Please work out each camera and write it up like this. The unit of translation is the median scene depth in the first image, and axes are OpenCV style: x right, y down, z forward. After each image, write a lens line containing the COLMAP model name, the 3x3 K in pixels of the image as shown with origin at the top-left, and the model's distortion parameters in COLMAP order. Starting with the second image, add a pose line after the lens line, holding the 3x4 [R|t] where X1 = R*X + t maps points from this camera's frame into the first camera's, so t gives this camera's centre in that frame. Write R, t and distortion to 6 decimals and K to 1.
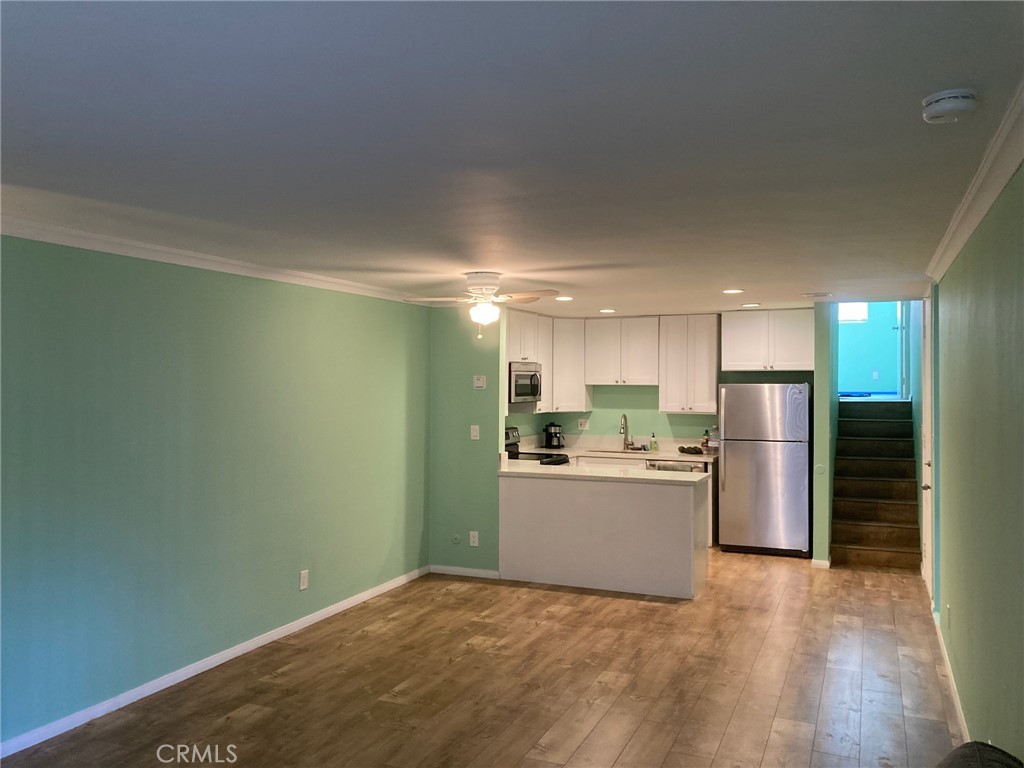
lens RADIAL K [[844.8, 0, 512.0], [0, 844.8, 384.0], [0, 0, 1]] dist [0.035512, -0.009373]
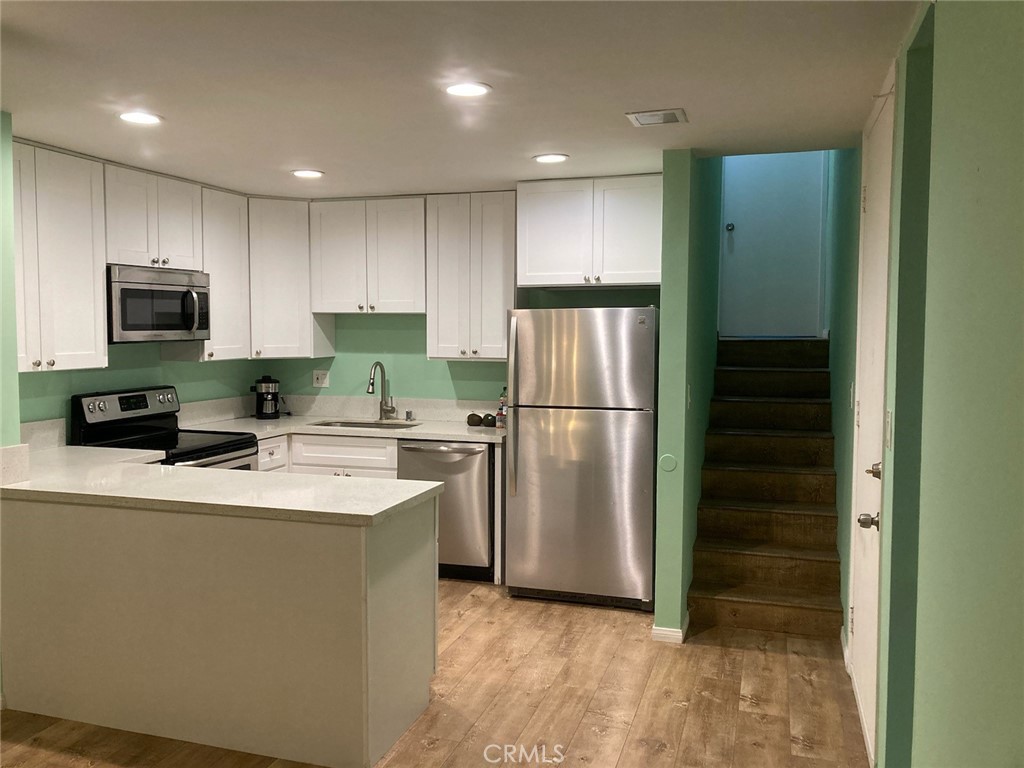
lens RADIAL K [[844.8, 0, 512.0], [0, 844.8, 384.0], [0, 0, 1]] dist [0.035512, -0.009373]
pose [[0.995490, -0.006163, 0.094665, 0.173827], [0.000318, 0.998099, 0.061638, 0.014240], [-0.094865, -0.061330, 0.993599, 0.389398]]
